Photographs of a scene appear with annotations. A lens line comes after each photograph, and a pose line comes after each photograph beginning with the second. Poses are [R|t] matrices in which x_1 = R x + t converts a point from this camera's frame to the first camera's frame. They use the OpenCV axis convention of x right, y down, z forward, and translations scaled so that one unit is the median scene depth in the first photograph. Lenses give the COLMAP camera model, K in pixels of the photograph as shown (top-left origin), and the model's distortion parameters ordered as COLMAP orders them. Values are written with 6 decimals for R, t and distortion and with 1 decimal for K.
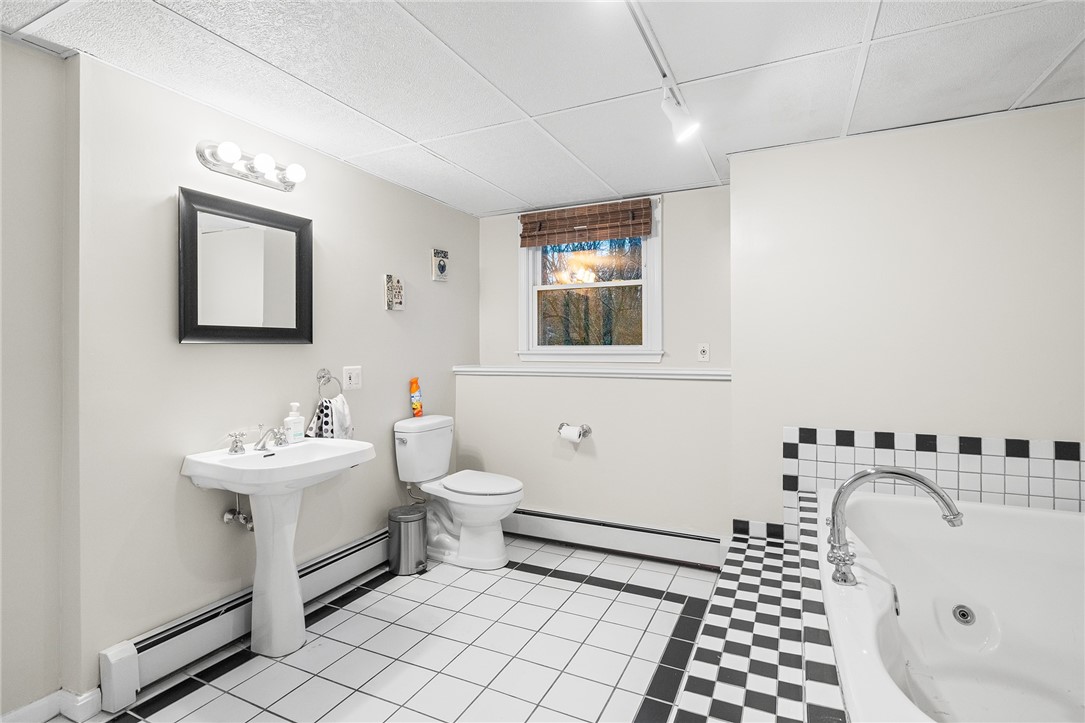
lens RADIAL K [[523.0, 0, 554.6], [0, 523.0, 347.2], [0, 0, 1]] dist [-0.002324, -0.000065]
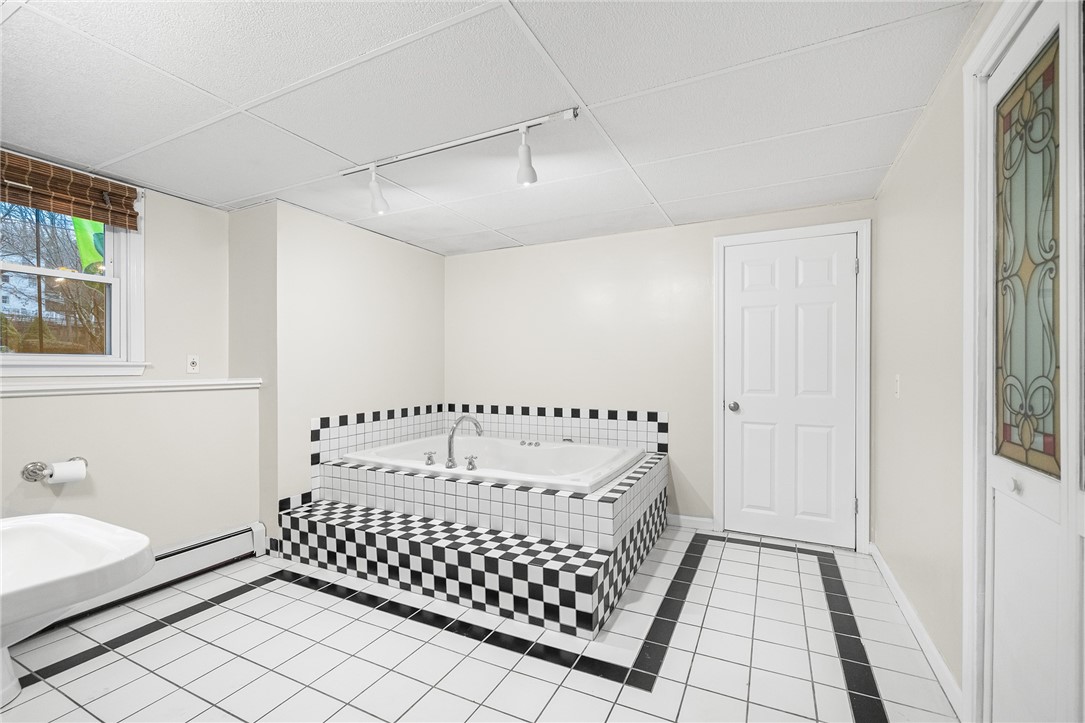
lens RADIAL K [[463.9, 0, 545.7], [0, 463.9, 366.1], [0, 0, 1]] dist [0.002576, 0.000329]
pose [[0.016033, 0.000305, 0.999871, -0.751498], [-0.009185, 0.999958, -0.000158, 0.009694], [-0.999829, -0.009181, 0.016035, 0.373704]]
